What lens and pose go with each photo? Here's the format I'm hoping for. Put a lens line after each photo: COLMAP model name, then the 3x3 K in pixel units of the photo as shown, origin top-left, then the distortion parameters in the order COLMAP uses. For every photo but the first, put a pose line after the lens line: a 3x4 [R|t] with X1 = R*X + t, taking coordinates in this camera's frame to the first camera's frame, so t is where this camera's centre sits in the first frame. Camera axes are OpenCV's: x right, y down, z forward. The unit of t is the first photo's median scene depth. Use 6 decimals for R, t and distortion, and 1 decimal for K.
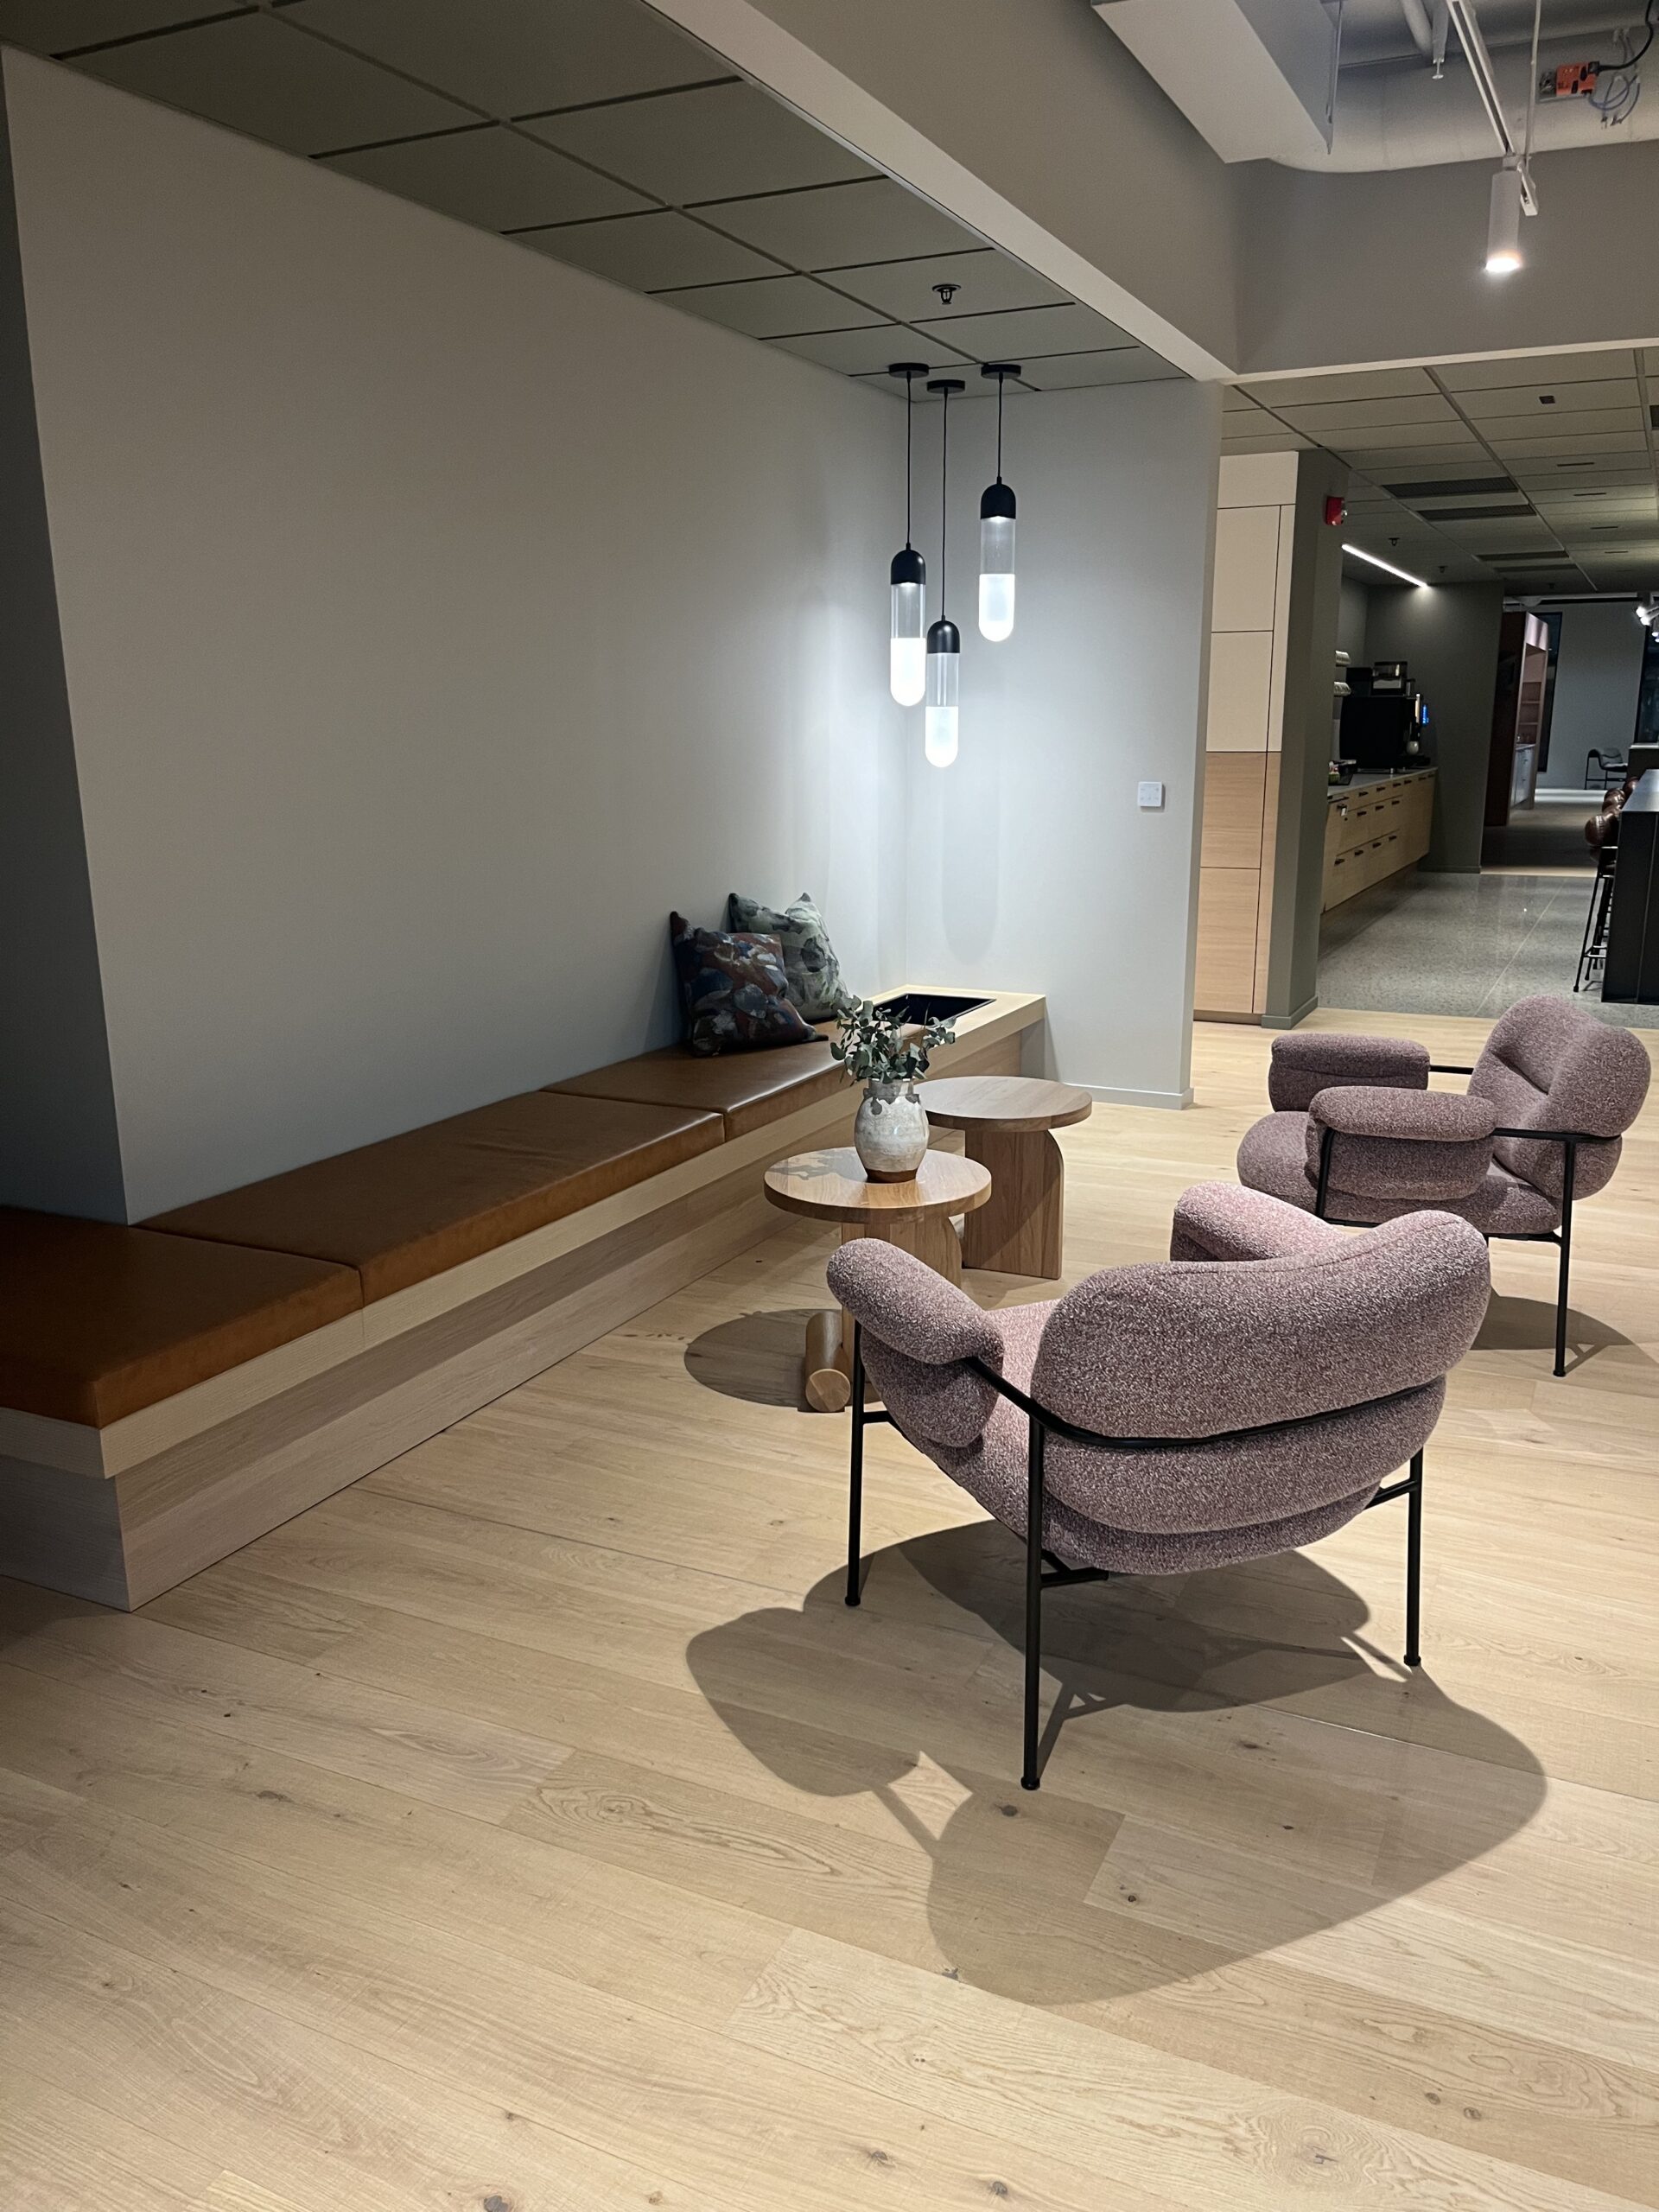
lens RADIAL K [[1702.8, 0, 824.4], [0, 1702.8, 1101.4], [0, 0, 1]] dist [0.085069, -0.136668]
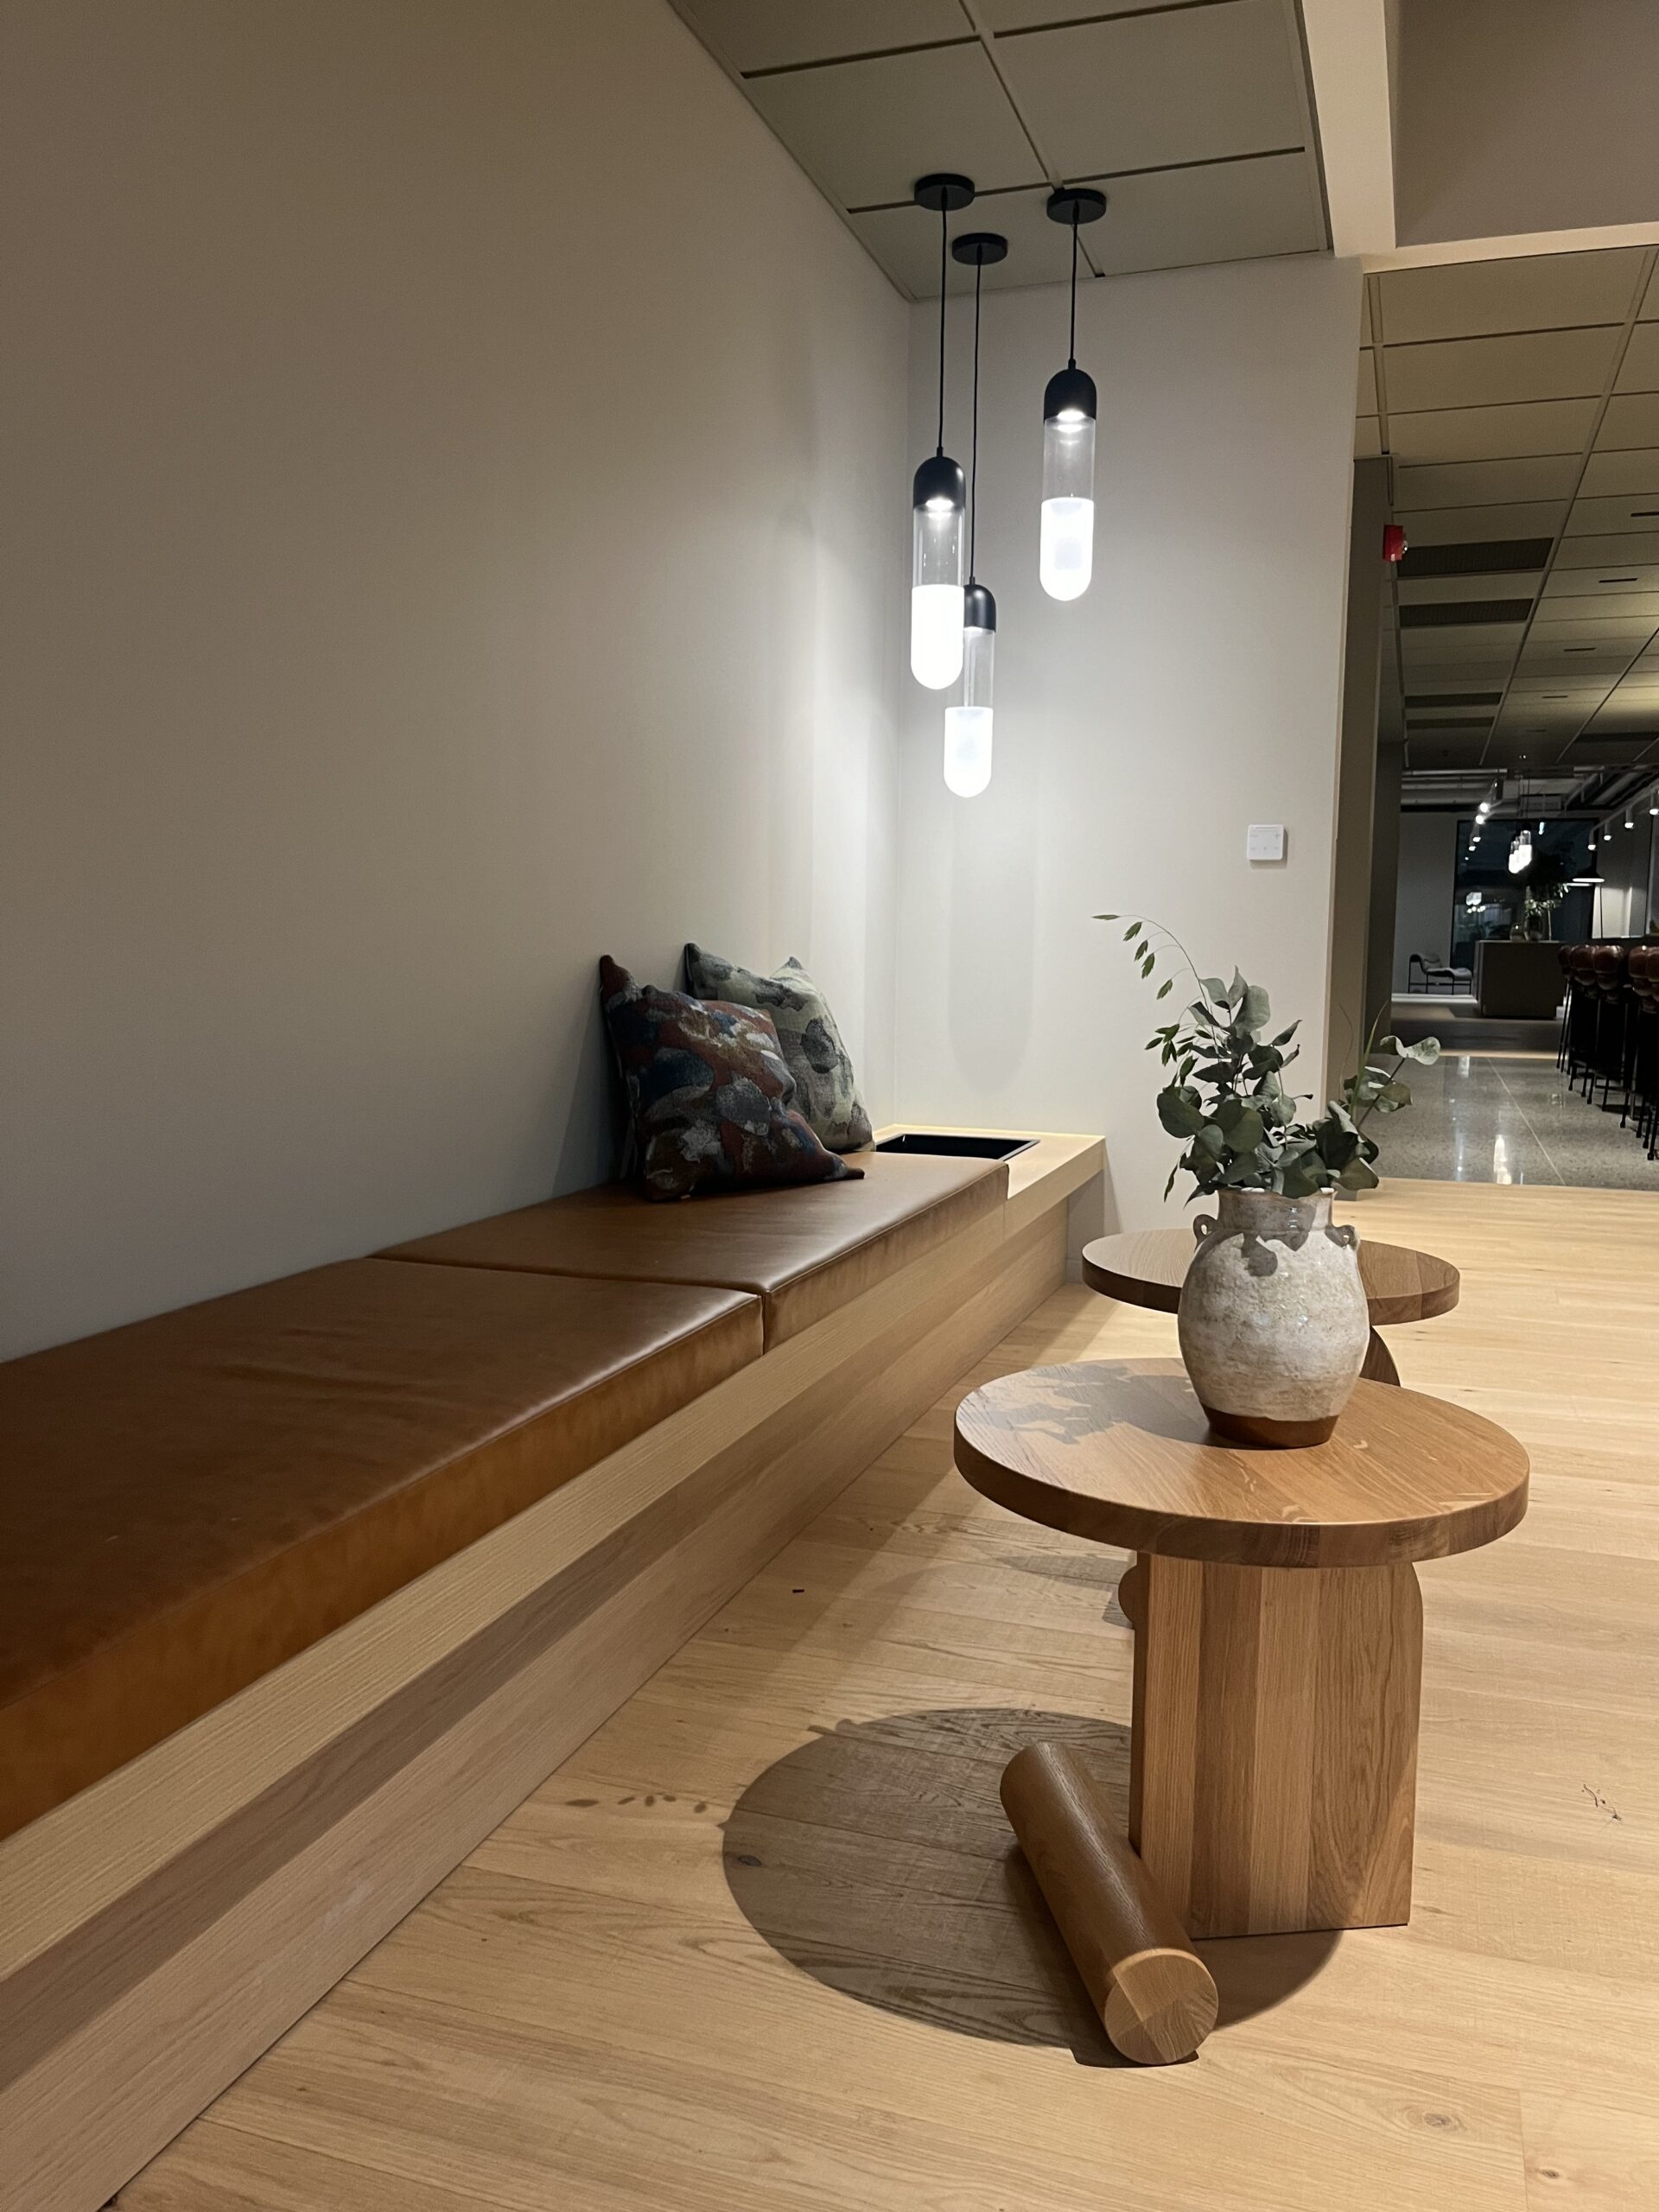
lens RADIAL K [[1702.8, 0, 824.4], [0, 1702.8, 1101.4], [0, 0, 1]] dist [0.085069, -0.136668]
pose [[0.992447, 0.005423, 0.122555, -0.086754], [0.010091, 0.992028, -0.125610, 0.011722], [-0.122259, 0.125897, 0.984481, 0.433858]]
